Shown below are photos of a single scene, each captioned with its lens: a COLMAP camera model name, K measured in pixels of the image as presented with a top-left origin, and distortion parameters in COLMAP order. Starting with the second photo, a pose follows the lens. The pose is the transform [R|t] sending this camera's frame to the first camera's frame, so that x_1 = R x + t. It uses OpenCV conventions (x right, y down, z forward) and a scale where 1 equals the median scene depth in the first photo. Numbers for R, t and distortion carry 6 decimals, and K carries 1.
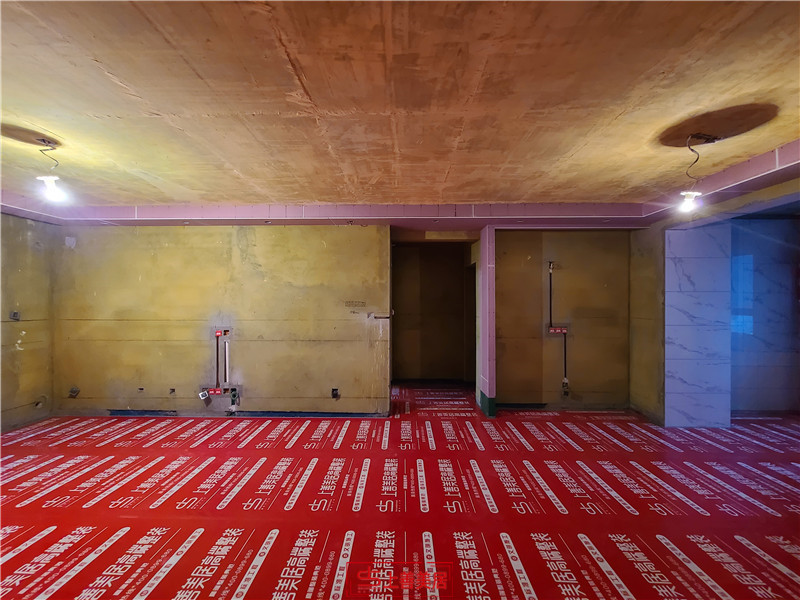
lens RADIAL K [[324.8, 0, 398.2], [0, 324.8, 299.2], [0, 0, 1]] dist [-0.007012, 0.001424]
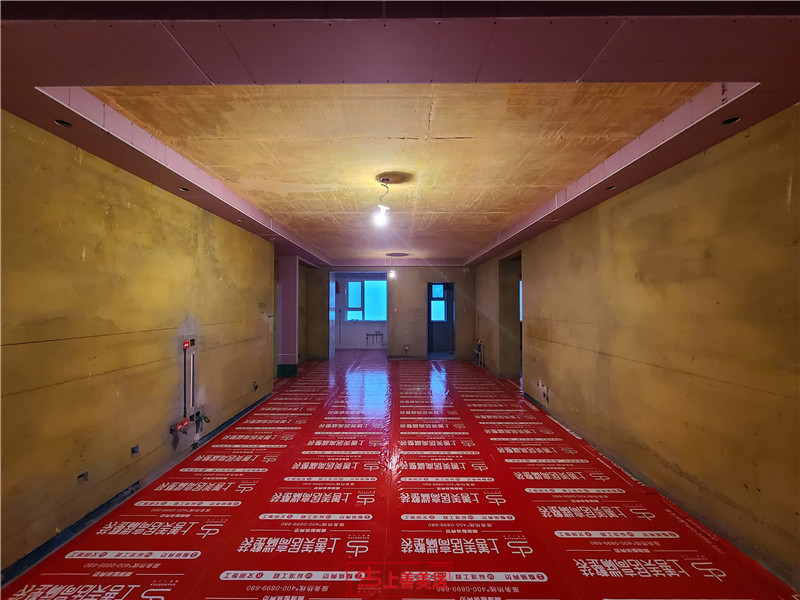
lens RADIAL K [[324.8, 0, 394.9], [0, 324.8, 295.1], [0, 0, 1]] dist [-0.007012, 0.001424]
pose [[-0.003414, 0.029871, 0.999548, -1.304472], [-0.006137, 0.999534, -0.029892, 0.010573], [-0.999975, -0.006236, -0.003229, 0.521374]]
